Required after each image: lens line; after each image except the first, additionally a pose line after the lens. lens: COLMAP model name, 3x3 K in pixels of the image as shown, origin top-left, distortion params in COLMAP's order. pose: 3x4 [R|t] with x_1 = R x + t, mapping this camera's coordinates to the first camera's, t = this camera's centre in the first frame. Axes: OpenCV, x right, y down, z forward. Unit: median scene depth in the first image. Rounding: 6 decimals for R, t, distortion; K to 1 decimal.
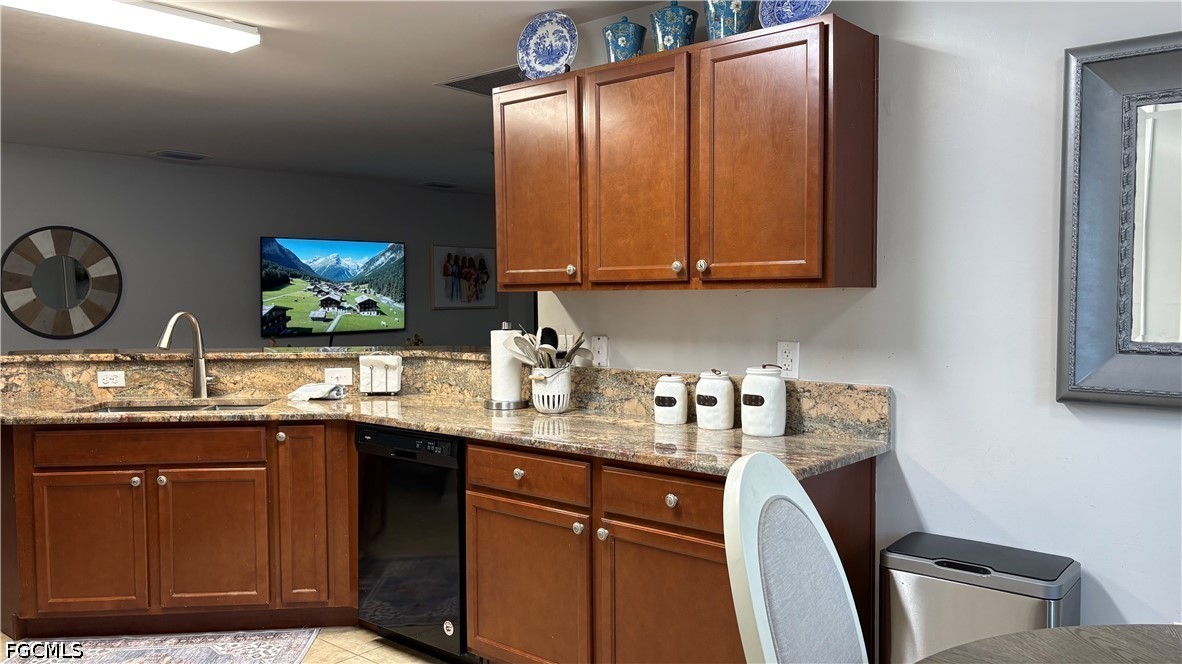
lens RADIAL K [[899.0, 0, 589.9], [0, 899.0, 344.9], [0, 0, 1]] dist [0.036234, -0.022471]
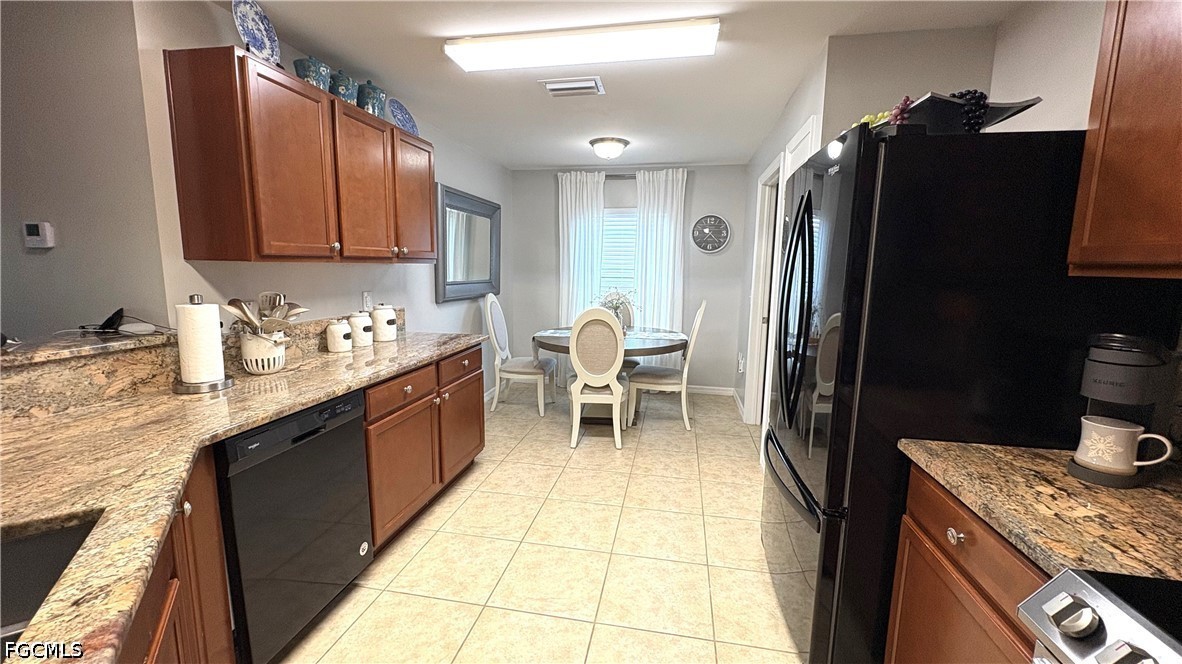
lens RADIAL K [[472.6, 0, 588.5], [0, 472.6, 331.9], [0, 0, 1]] dist [-0.000234, 0.000932]
pose [[-0.509422, -0.116416, 0.852606, -0.905531], [0.044333, 0.985940, 0.161110, -0.061372], [-0.859374, 0.119872, -0.497098, 1.159074]]
